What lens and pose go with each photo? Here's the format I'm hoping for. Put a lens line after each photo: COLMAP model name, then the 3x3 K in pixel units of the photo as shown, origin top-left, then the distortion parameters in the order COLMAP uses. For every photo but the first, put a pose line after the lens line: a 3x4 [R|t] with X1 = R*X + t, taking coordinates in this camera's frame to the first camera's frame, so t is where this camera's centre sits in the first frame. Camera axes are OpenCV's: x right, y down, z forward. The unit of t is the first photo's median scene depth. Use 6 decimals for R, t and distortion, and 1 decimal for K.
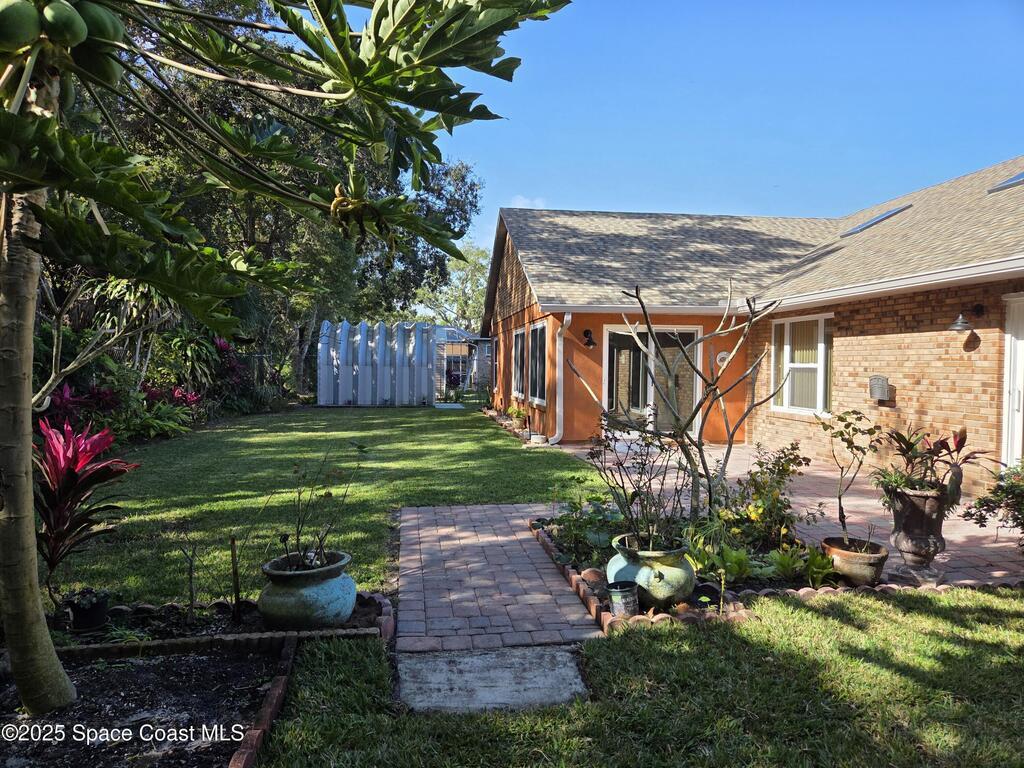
lens RADIAL K [[682.4, 0, 518.4], [0, 682.4, 386.8], [0, 0, 1]] dist [0.080331, -0.074369]
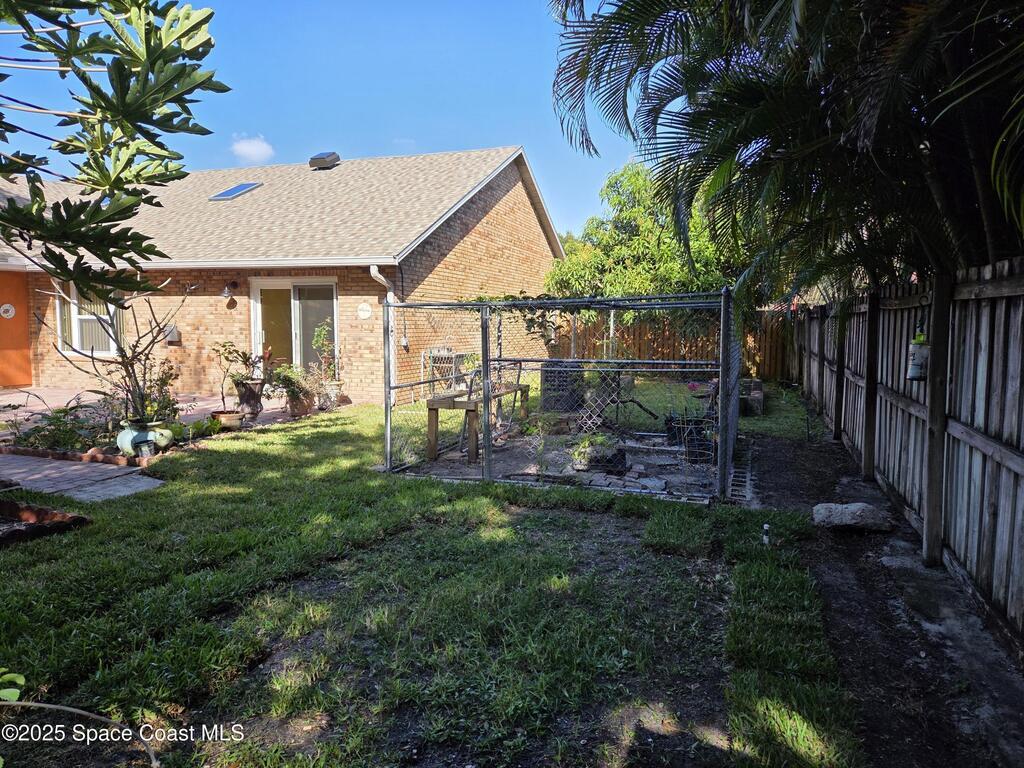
lens RADIAL K [[678.6, 0, 512.0], [0, 678.6, 384.0], [0, 0, 1]] dist [0.003128, -0.000351]
pose [[0.450243, -0.084830, 0.888867, -0.507630], [0.023919, 0.996265, 0.082964, 0.008532], [-0.892585, -0.016094, 0.450591, -0.334034]]
